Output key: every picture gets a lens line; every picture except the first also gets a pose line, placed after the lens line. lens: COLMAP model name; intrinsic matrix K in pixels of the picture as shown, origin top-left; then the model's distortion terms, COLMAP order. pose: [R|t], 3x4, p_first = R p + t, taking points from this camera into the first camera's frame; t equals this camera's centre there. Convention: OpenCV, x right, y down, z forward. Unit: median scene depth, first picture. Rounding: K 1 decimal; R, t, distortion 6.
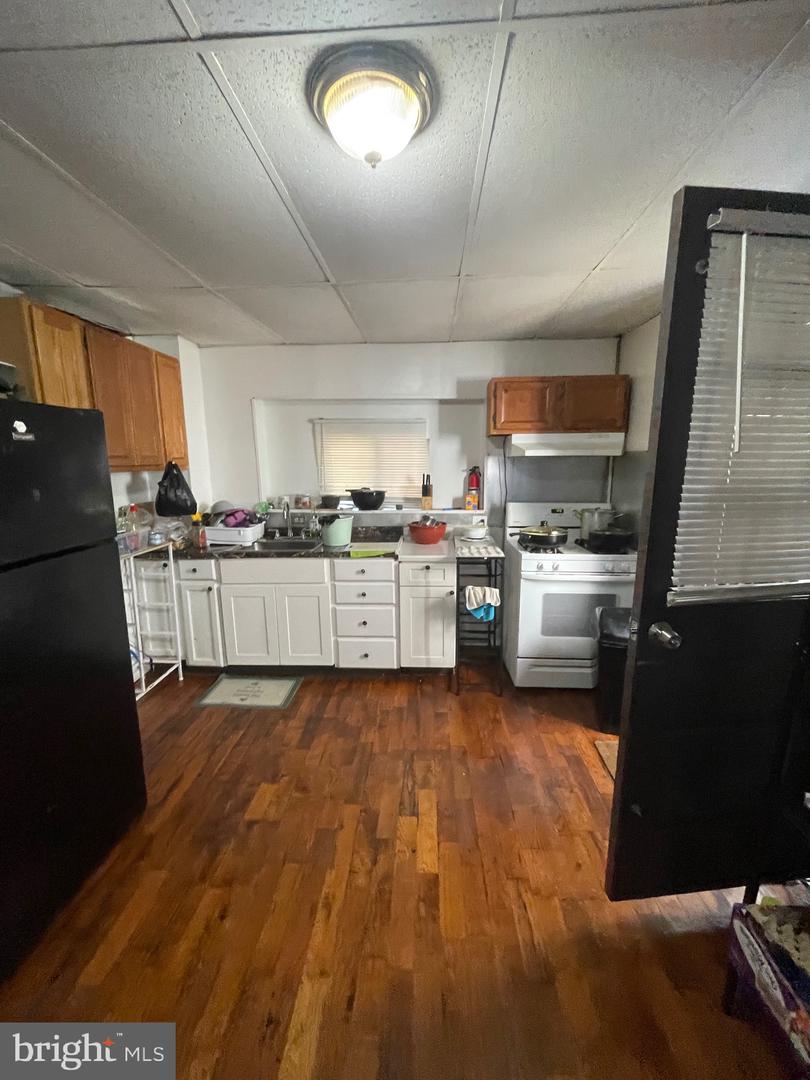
lens RADIAL K [[440.2, 0, 406.6], [0, 440.2, 539.1], [0, 0, 1]] dist [-0.009976, 0.000365]
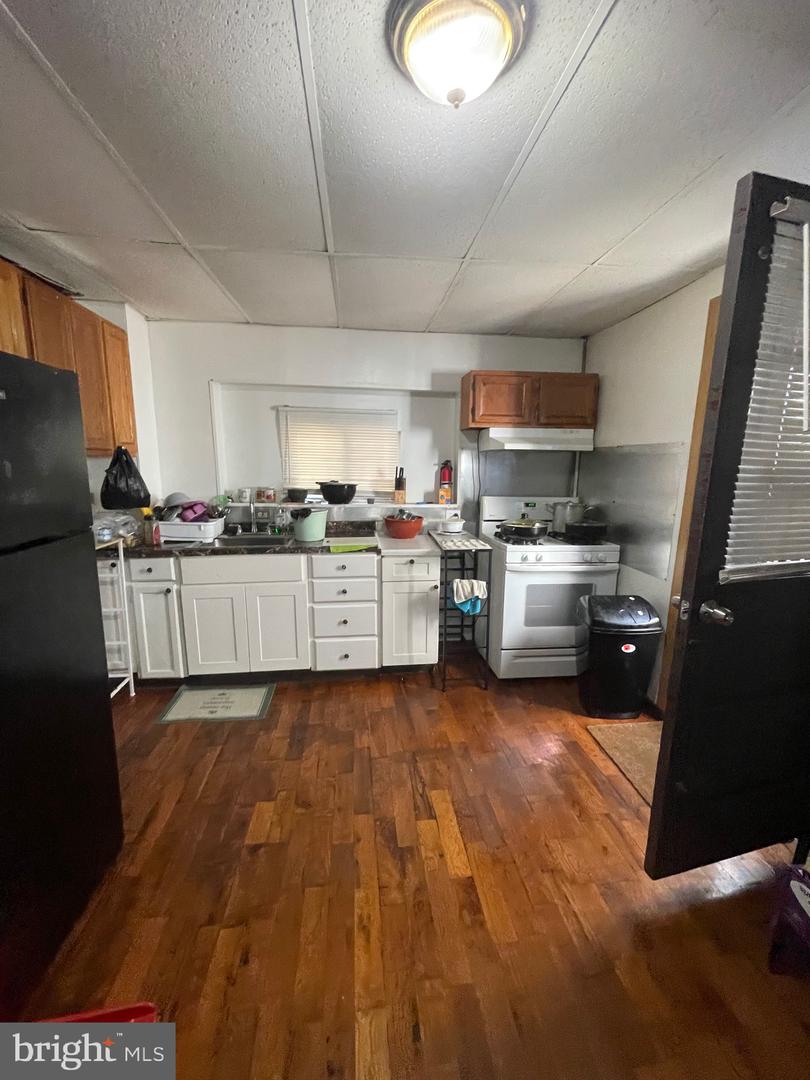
lens RADIAL K [[440.2, 0, 408.9], [0, 440.2, 539.5], [0, 0, 1]] dist [-0.009976, 0.000365]
pose [[0.986020, -0.011422, 0.166233, -0.124927], [0.011681, 0.999932, -0.000579, 0.017111], [-0.166215, 0.002513, 0.986086, 0.047215]]
